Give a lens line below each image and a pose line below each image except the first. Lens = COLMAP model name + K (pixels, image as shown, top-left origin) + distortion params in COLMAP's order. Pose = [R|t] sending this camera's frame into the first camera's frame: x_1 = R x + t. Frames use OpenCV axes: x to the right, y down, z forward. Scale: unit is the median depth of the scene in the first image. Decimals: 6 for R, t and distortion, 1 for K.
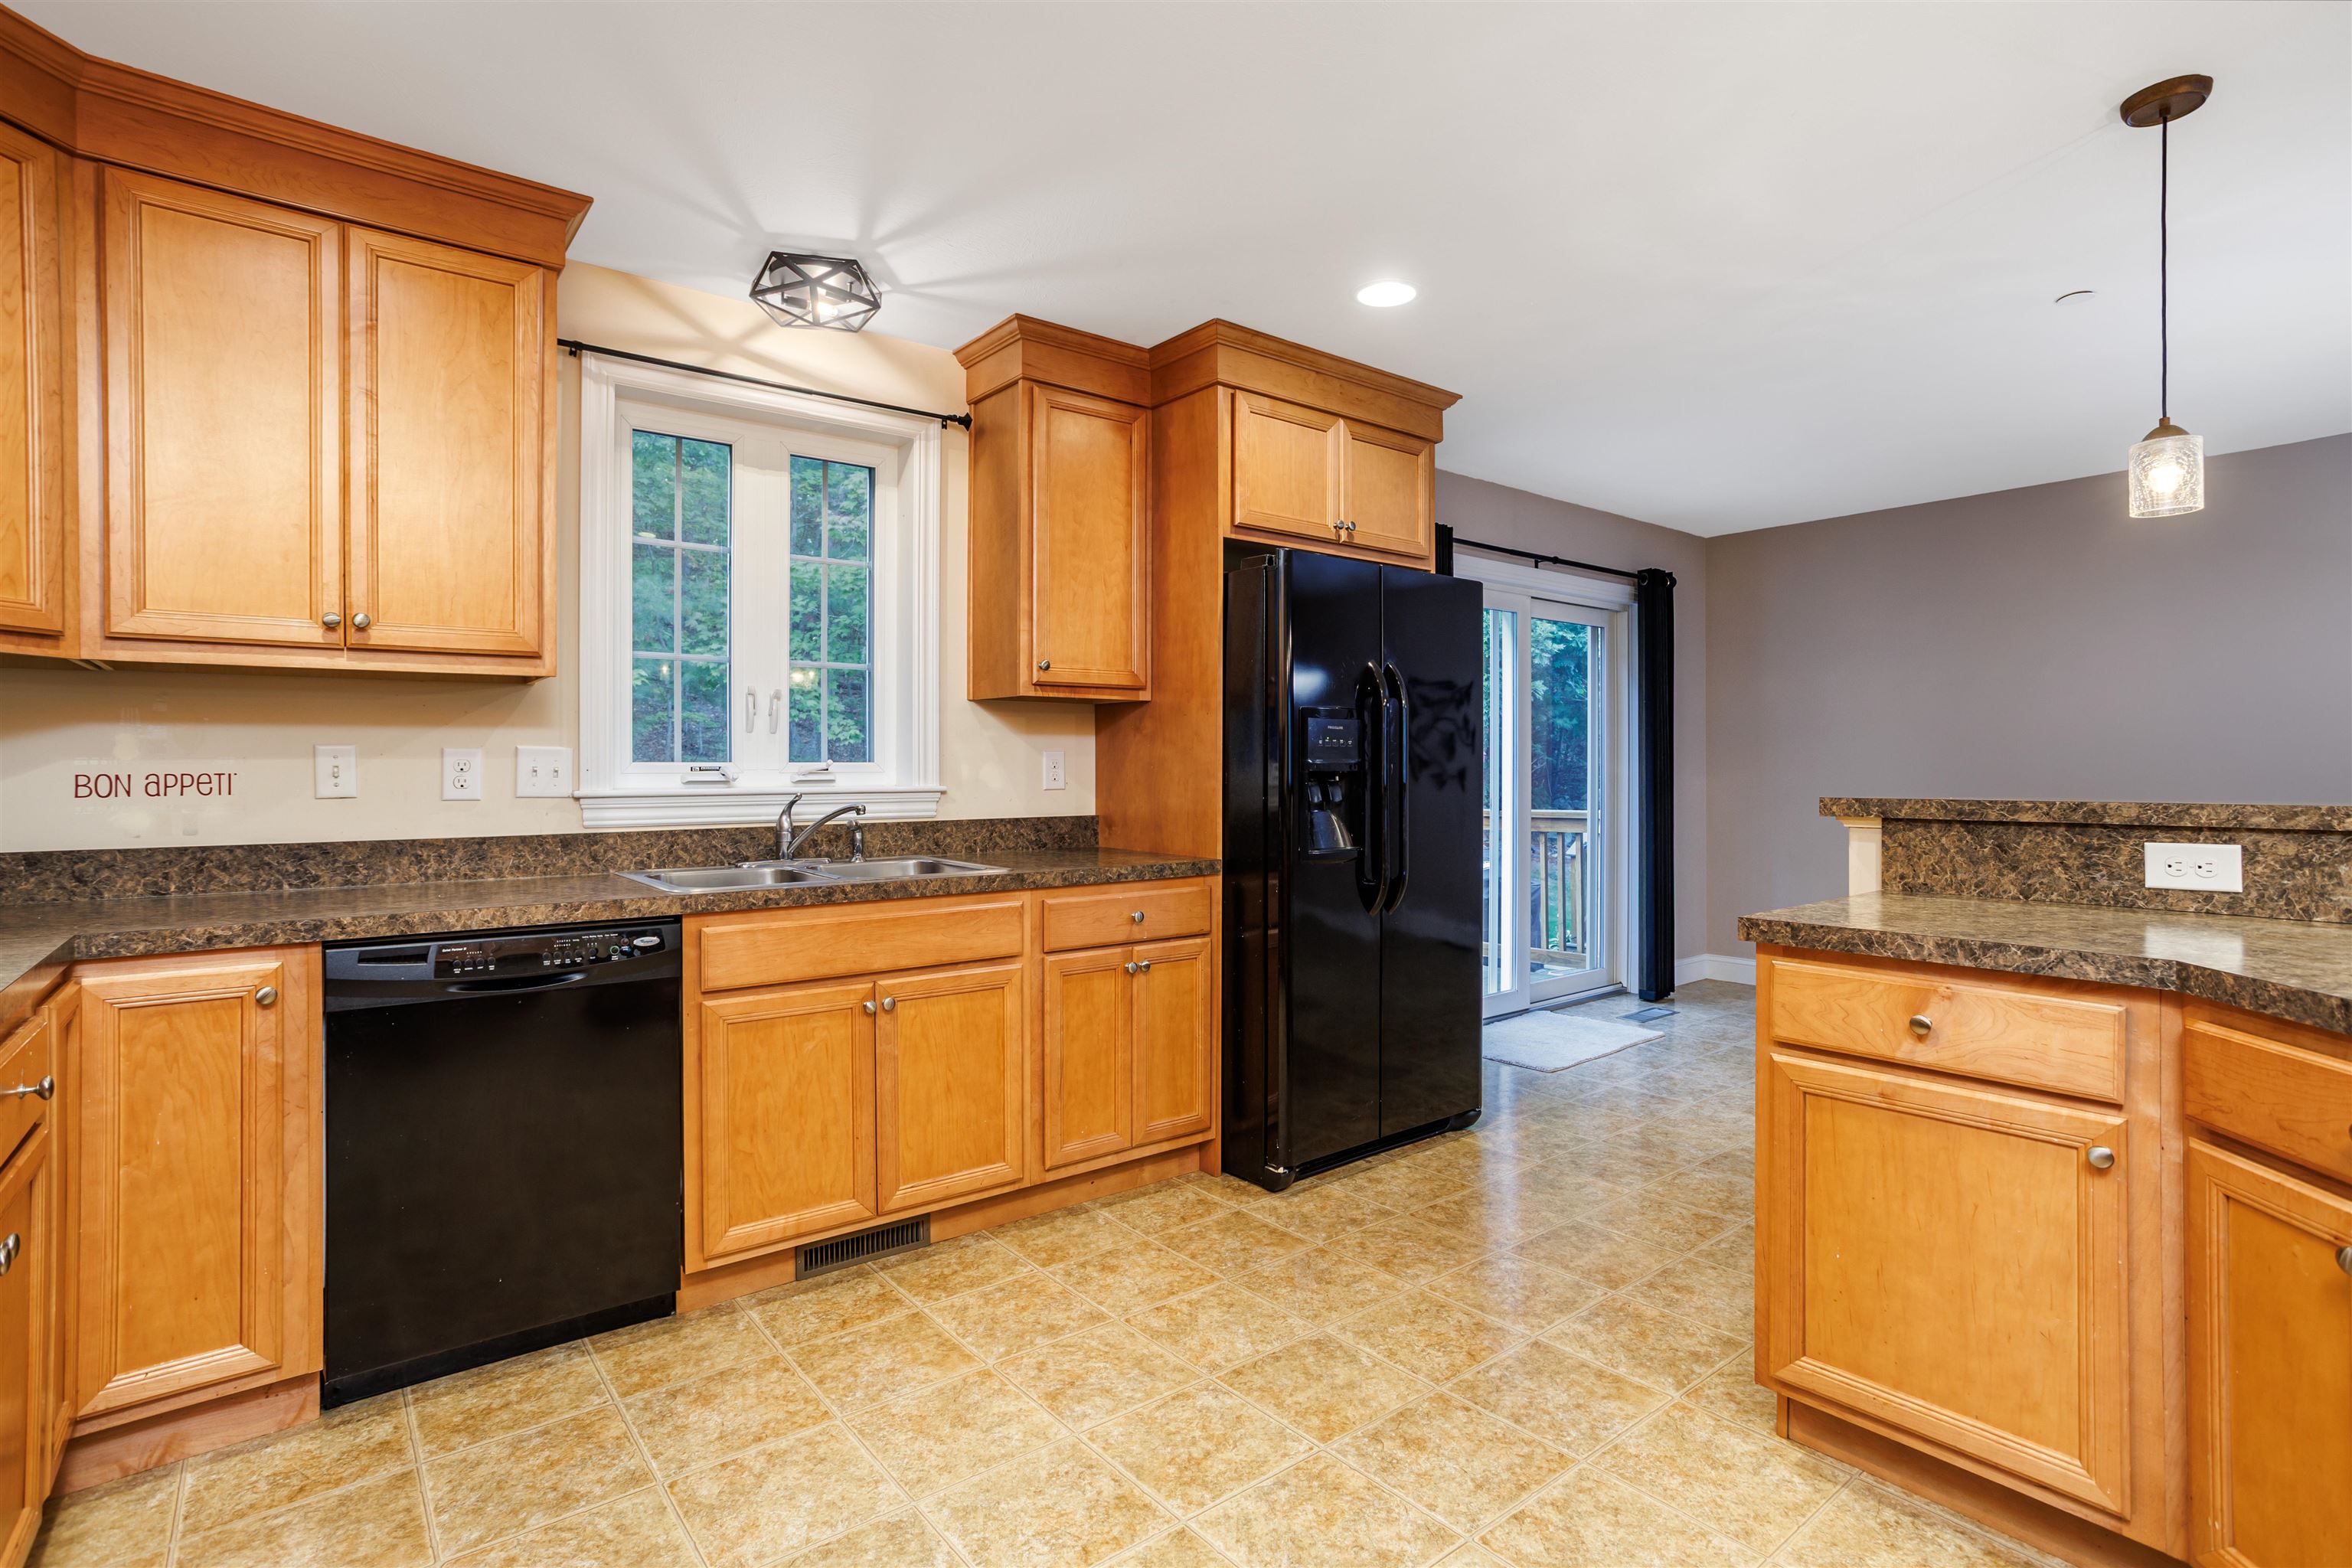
lens RADIAL K [[1150.8, 0, 1176.2], [0, 1150.8, 772.5], [0, 0, 1]] dist [-0.045223, 0.024875]
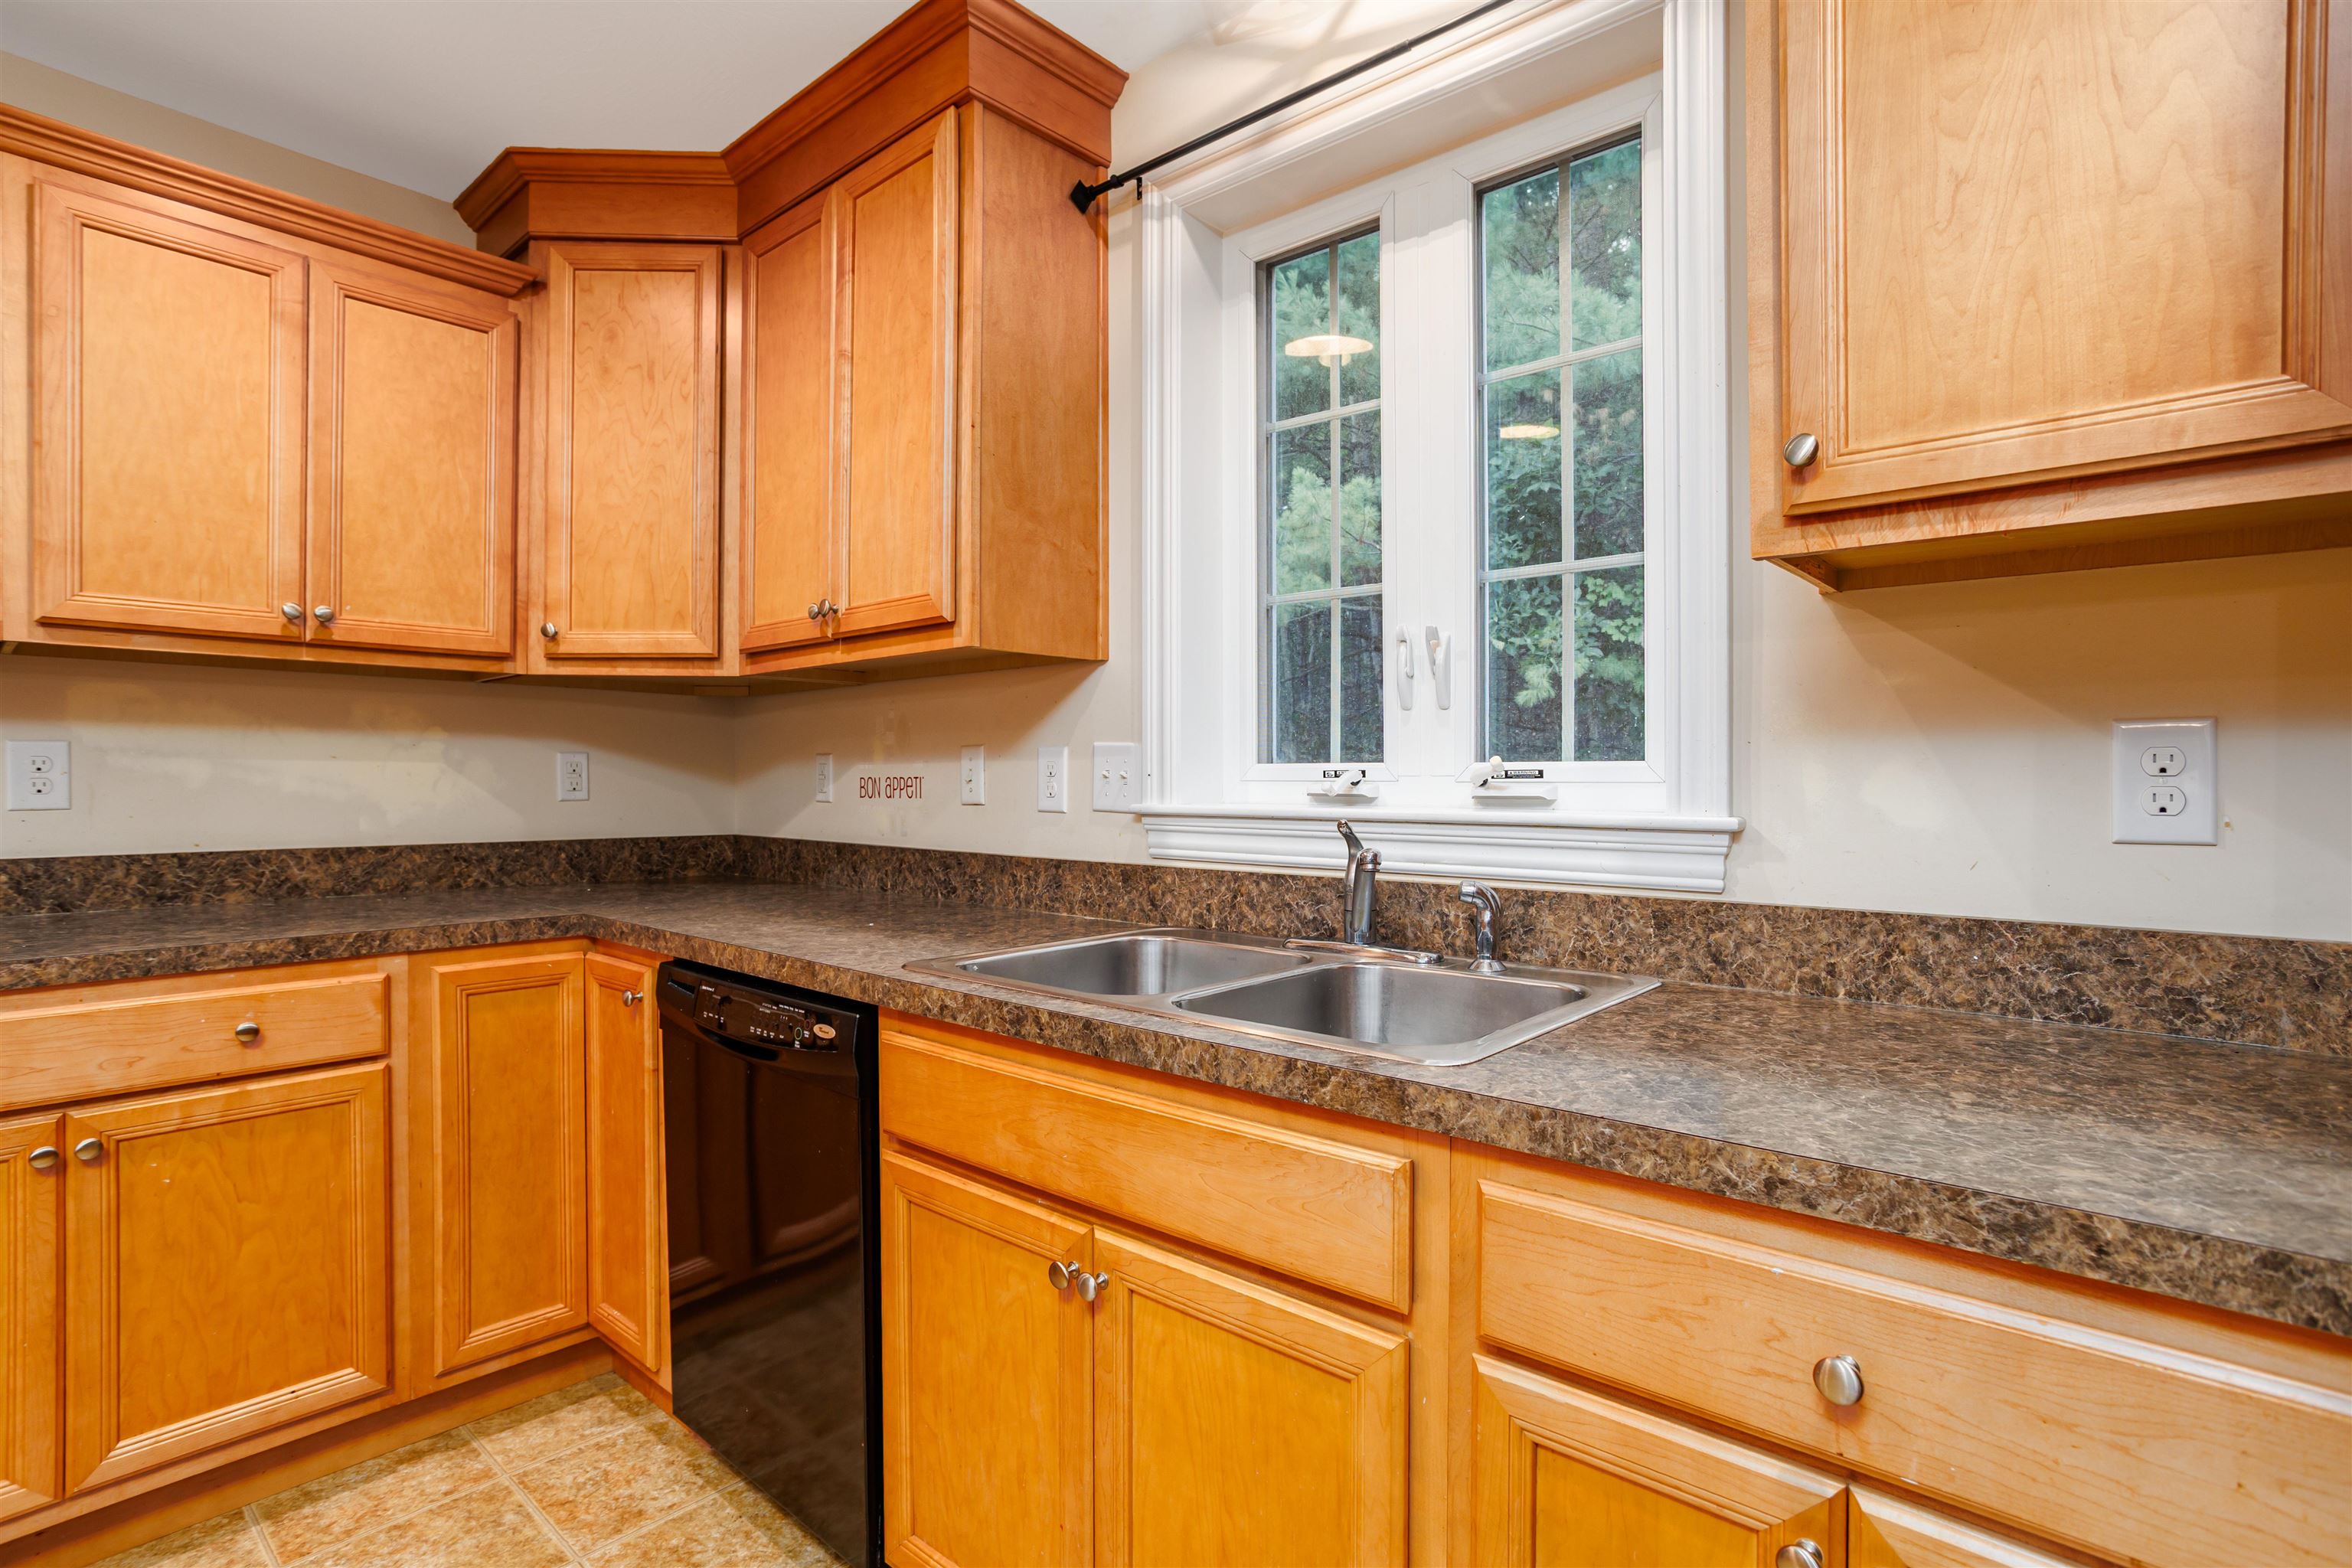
lens RADIAL K [[1150.8, 0, 1180.4], [0, 1150.8, 787.6], [0, 0, 1]] dist [-0.045223, 0.024875]
pose [[0.177683, 0.011145, -0.984025, 0.203820], [-0.006516, 0.999927, 0.010148, -0.002246], [0.984066, 0.004609, 0.177742, 0.960709]]
